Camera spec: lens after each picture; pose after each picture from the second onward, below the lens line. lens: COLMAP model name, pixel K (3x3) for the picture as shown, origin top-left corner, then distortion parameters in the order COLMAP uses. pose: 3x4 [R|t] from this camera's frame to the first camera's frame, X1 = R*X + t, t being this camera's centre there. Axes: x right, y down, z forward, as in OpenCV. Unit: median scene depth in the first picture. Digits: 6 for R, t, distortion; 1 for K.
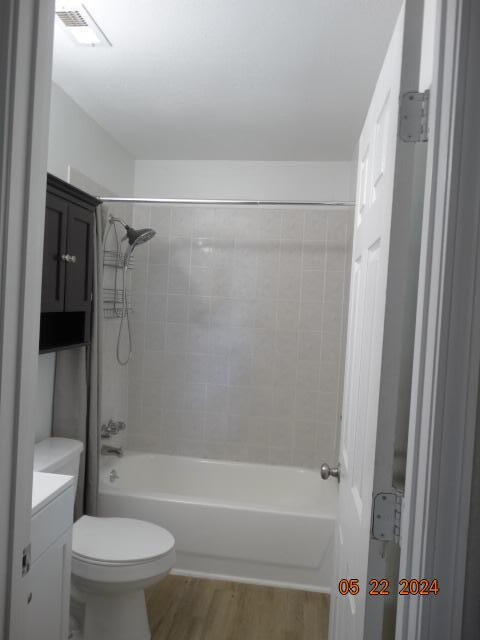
lens RADIAL K [[452.6, 0, 238.9], [0, 452.6, 319.7], [0, 0, 1]] dist [-0.001067, 0.017625]
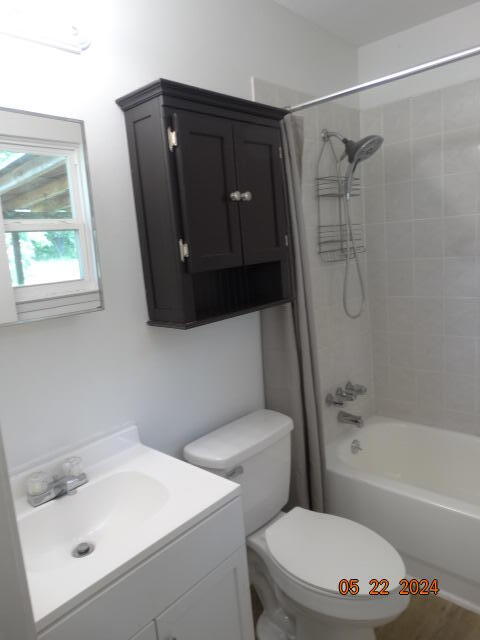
lens RADIAL K [[452.6, 0, 246.0], [0, 452.6, 319.7], [0, 0, 1]] dist [-0.001067, 0.017625]
pose [[0.821159, -0.024412, -0.570177, 0.046013], [0.107192, 0.987901, 0.112078, -0.008416], [0.560542, -0.153152, 0.813841, 0.232699]]
